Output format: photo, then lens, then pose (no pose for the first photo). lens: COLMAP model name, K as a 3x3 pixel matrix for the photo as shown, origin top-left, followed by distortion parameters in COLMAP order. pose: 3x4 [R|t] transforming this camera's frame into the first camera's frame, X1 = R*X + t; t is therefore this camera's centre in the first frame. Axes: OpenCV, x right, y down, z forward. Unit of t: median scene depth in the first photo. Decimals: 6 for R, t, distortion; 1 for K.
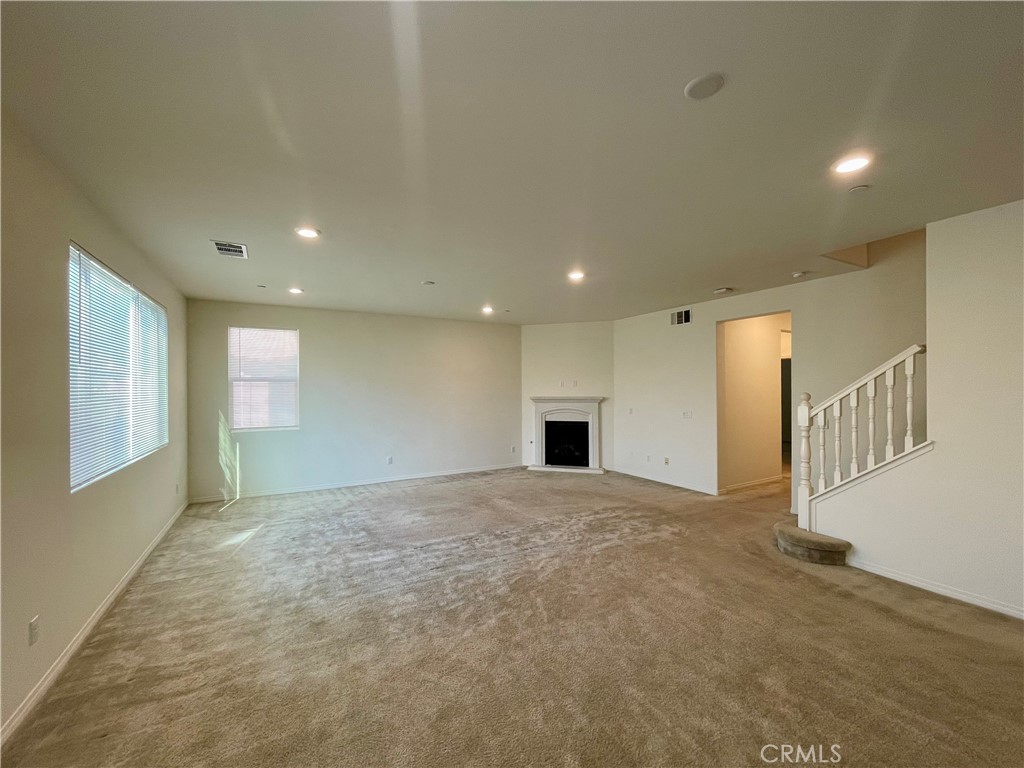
lens RADIAL K [[414.7, 0, 506.5], [0, 414.7, 386.3], [0, 0, 1]] dist [-0.001583, -0.000044]
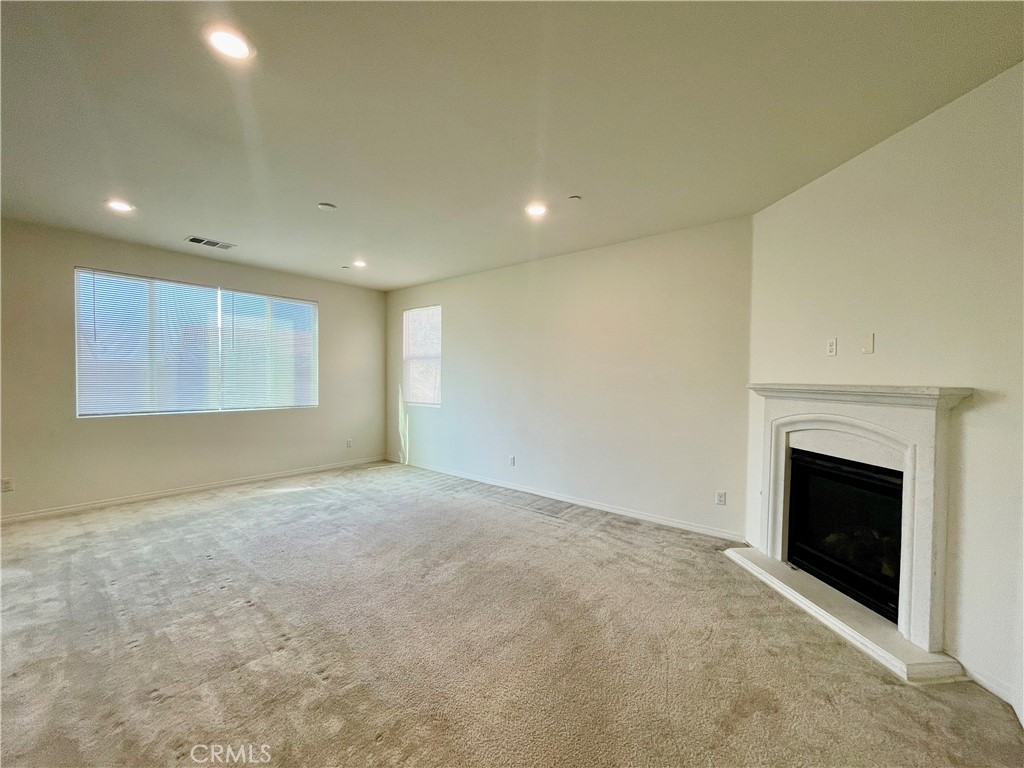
lens RADIAL K [[414.7, 0, 506.5], [0, 414.7, 386.3], [0, 0, 1]] dist [-0.001583, -0.000044]
pose [[0.361661, 0.027370, -0.931908, 0.374751], [-0.014853, 0.999611, 0.023594, 0.023484], [0.932191, 0.005309, 0.361927, 0.653944]]
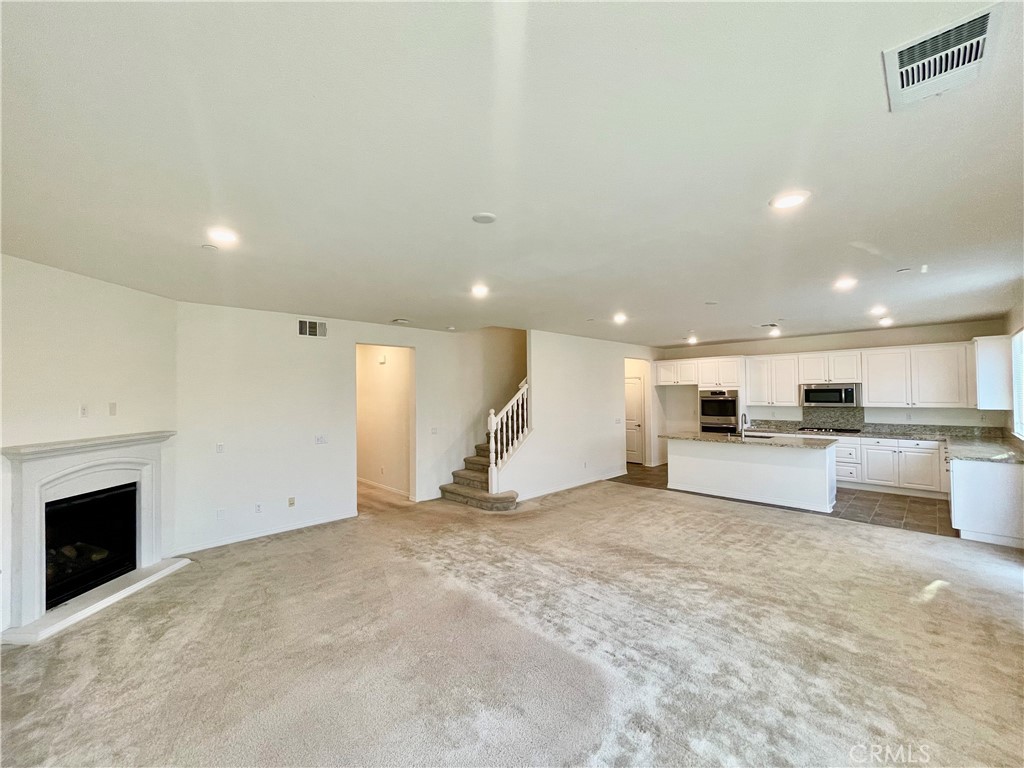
lens RADIAL K [[414.7, 0, 506.5], [0, 414.7, 386.3], [0, 0, 1]] dist [-0.001583, -0.000044]
pose [[-0.264883, 0.029423, 0.963832, -0.438369], [0.013777, 0.999548, -0.026727, -0.014254], [-0.964182, 0.006199, -0.265168, 0.706640]]
